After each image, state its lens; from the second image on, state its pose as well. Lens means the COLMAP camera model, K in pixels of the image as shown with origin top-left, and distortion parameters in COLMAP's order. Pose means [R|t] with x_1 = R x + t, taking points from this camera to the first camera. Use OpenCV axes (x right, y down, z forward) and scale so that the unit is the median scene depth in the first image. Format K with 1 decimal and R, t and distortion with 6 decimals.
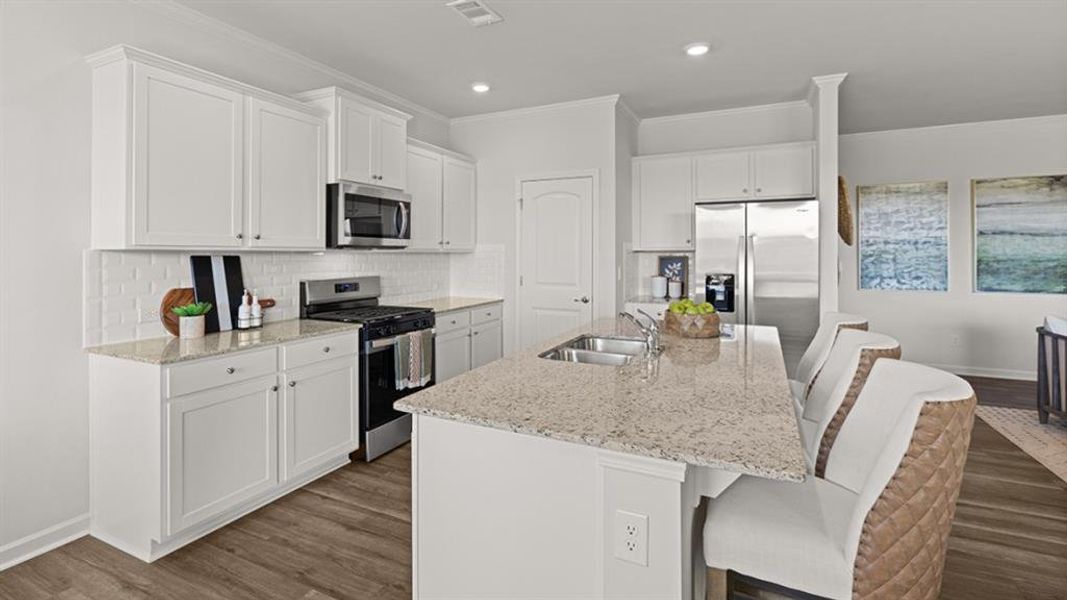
lens RADIAL K [[505.2, 0, 500.9], [0, 505.2, 249.9], [0, 0, 1]] dist [-0.006097, 0.000447]
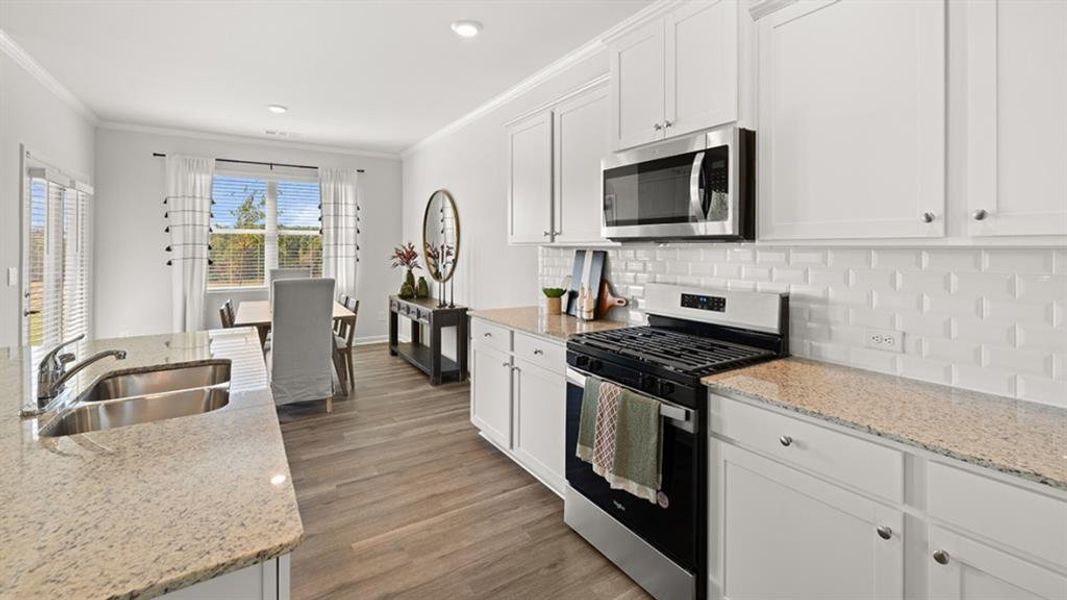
lens RADIAL K [[457.0, 0, 540.0], [0, 457.0, 243.9], [0, 0, 1]] dist [-0.000580, -0.000327]
pose [[-0.493004, -0.005146, -0.870012, 0.281275], [0.005229, 0.999947, -0.008878, 0.003984], [0.870011, -0.008926, -0.492951, 1.028976]]
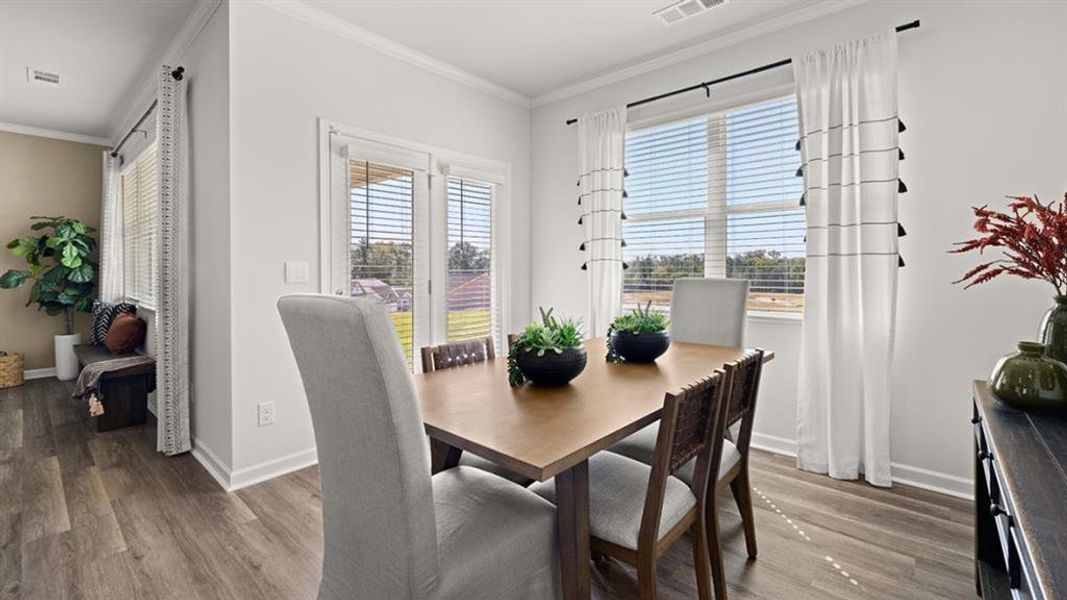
lens RADIAL K [[444.3, 0, 531.4], [0, 444.3, 266.4], [0, 0, 1]] dist [-0.001728, -0.000279]
pose [[-0.969137, 0.007690, 0.246403, -0.430030], [0.005442, 0.999937, -0.009805, 0.047905], [-0.246463, -0.008162, -0.969118, 0.406133]]
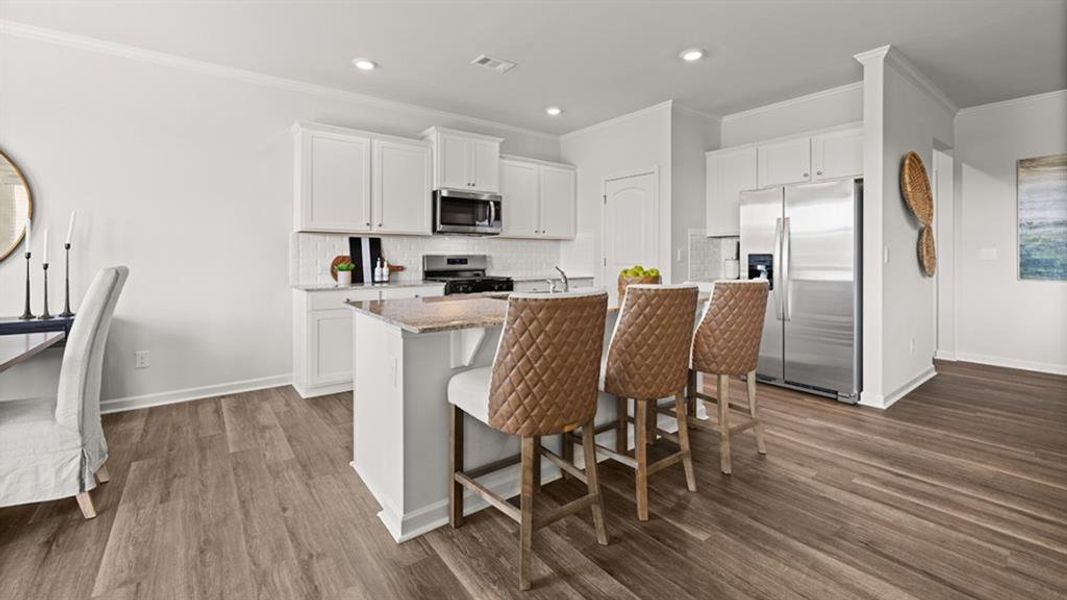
lens RADIAL K [[444.3, 0, 532.7], [0, 444.3, 252.6], [0, 0, 1]] dist [-0.001728, -0.000279]
pose [[0.902844, -0.000029, -0.429968, 0.413914], [0.000926, 0.999998, 0.001878, 0.043409], [0.429967, -0.002094, 0.902842, -0.062702]]
